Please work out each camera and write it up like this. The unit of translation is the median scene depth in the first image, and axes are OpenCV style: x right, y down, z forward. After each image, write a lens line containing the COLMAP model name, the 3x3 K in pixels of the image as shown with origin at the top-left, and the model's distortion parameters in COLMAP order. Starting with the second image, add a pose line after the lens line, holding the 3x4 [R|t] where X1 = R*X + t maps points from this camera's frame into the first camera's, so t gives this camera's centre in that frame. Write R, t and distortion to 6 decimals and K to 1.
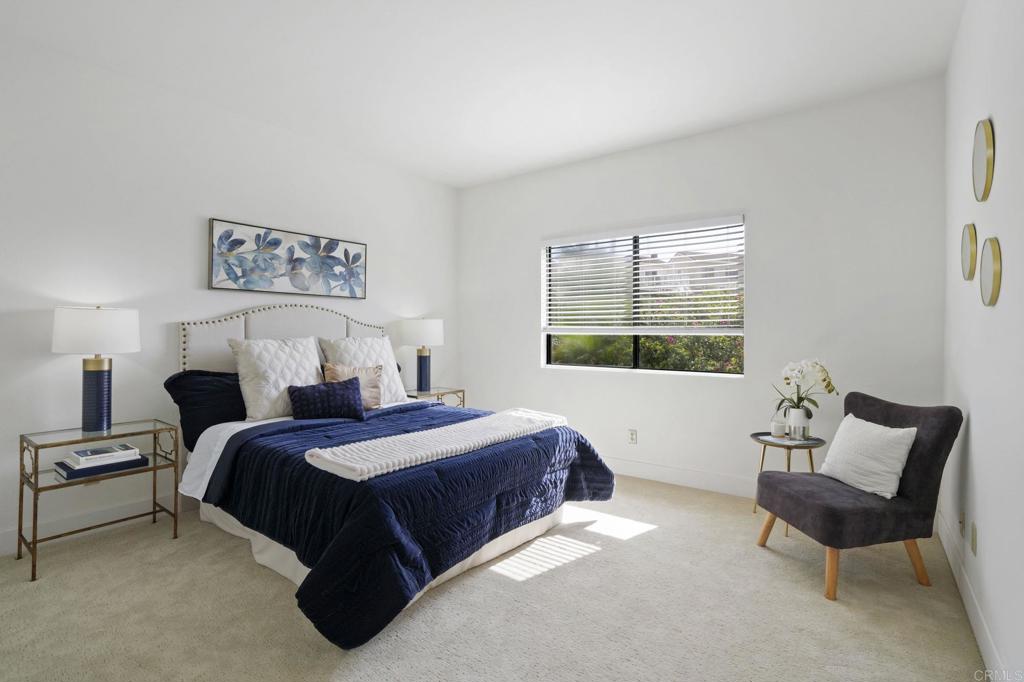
lens RADIAL K [[489.1, 0, 512.3], [0, 489.1, 325.3], [0, 0, 1]] dist [-0.057447, 0.027659]
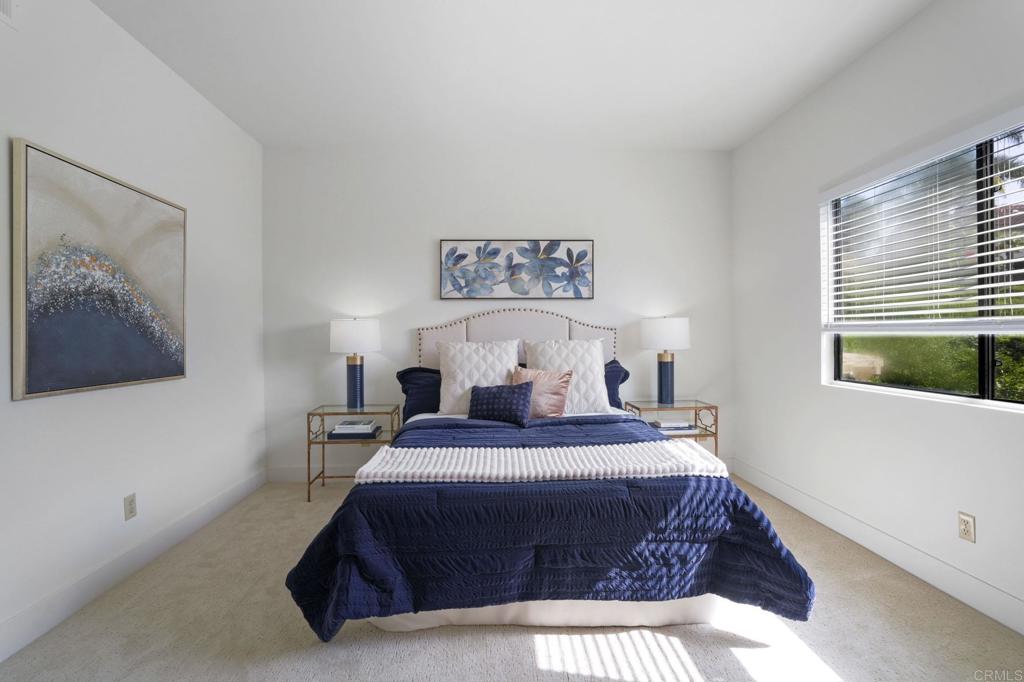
lens RADIAL K [[479.9, 0, 502.2], [0, 479.9, 339.5], [0, 0, 1]] dist [-0.056401, 0.026999]
pose [[0.638371, -0.002078, -0.769726, 0.366431], [0.021053, 0.999669, 0.014761, 0.008283], [0.769441, -0.025628, 0.638204, 0.349178]]
